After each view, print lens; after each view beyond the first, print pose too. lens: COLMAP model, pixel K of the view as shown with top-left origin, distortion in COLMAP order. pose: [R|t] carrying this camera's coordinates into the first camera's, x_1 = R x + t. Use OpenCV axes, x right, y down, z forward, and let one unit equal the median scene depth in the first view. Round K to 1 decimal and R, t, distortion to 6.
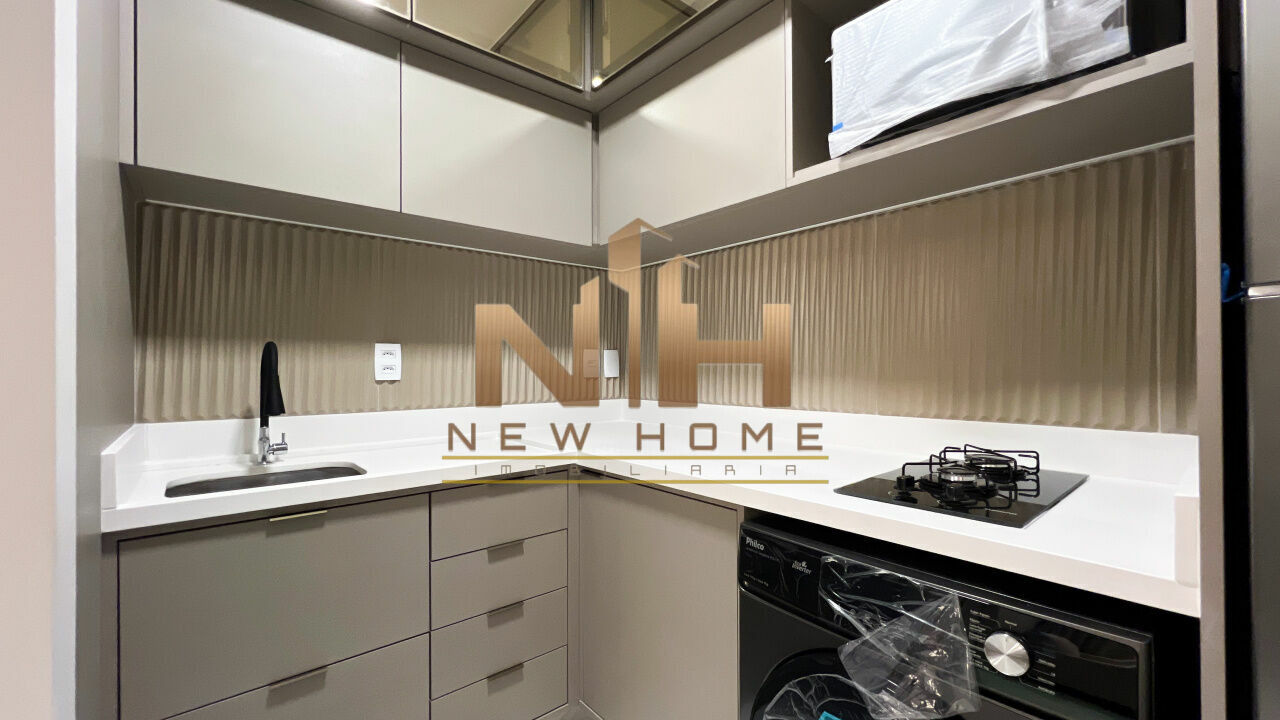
lens RADIAL K [[513.4, 0, 639.2], [0, 513.4, 365.6], [0, 0, 1]] dist [-0.001244, -0.000072]
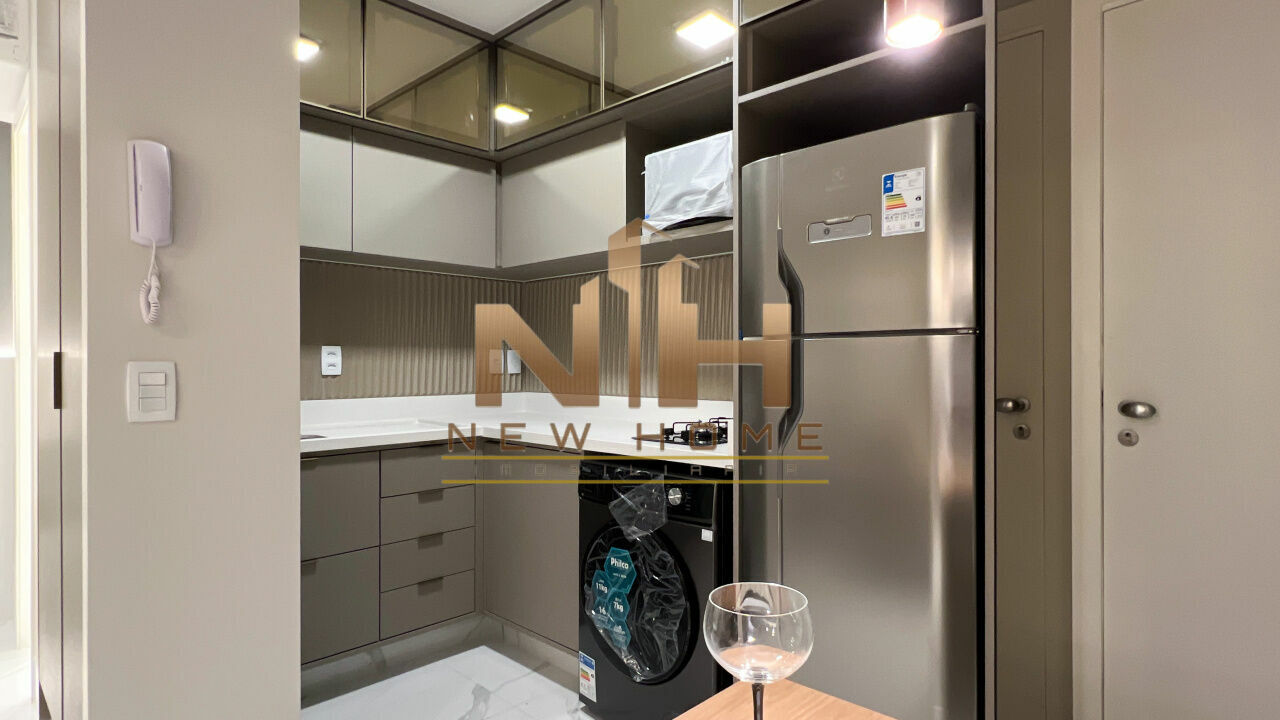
lens RADIAL K [[673.4, 0, 630.1], [0, 673.4, 364.6], [0, 0, 1]] dist [0.000235, 0.000018]
pose [[0.996195, 0.003764, 0.087067, 0.125247], [-0.004322, 0.999971, 0.006223, -0.013439], [-0.087041, -0.006575, 0.996183, -0.905961]]
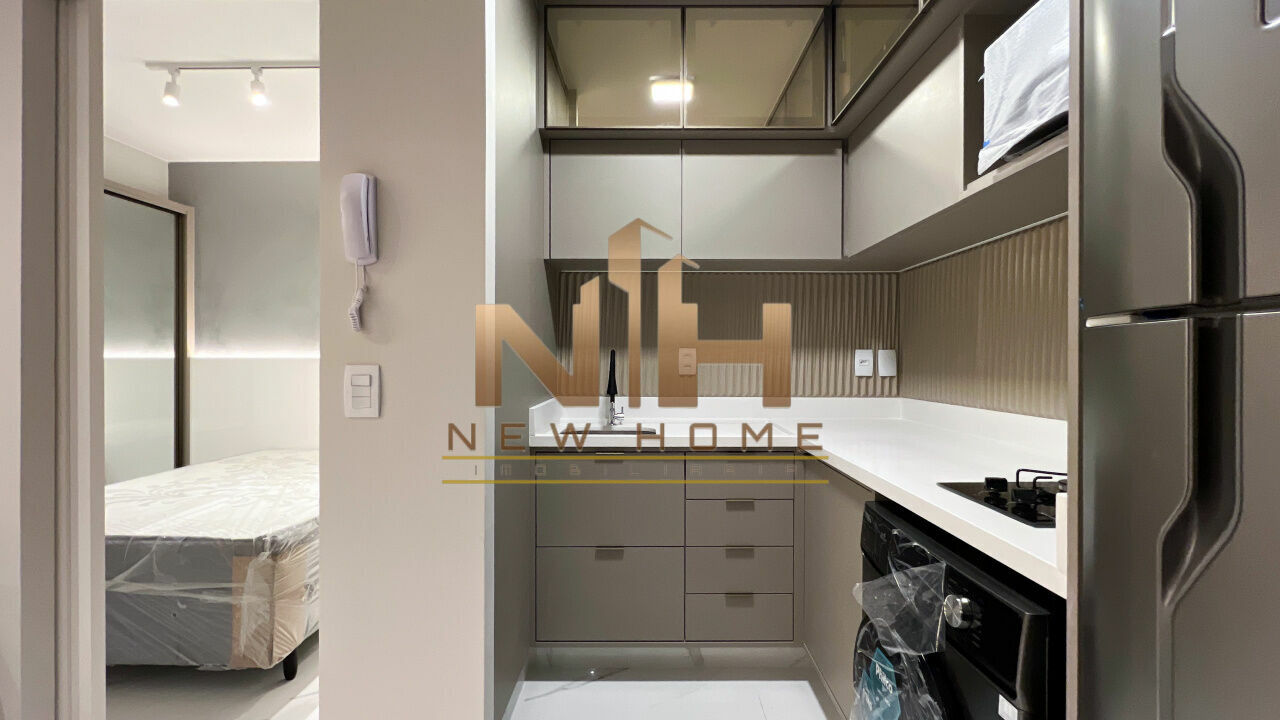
lens RADIAL K [[537.7, 0, 649.8], [0, 537.7, 360.9], [0, 0, 1]] dist [-0.000625, -0.000186]
pose [[0.763431, 0.007290, -0.645849, 0.472316], [-0.003272, 0.999967, 0.007419, -0.024572], [0.645882, -0.003550, 0.763429, -0.225206]]
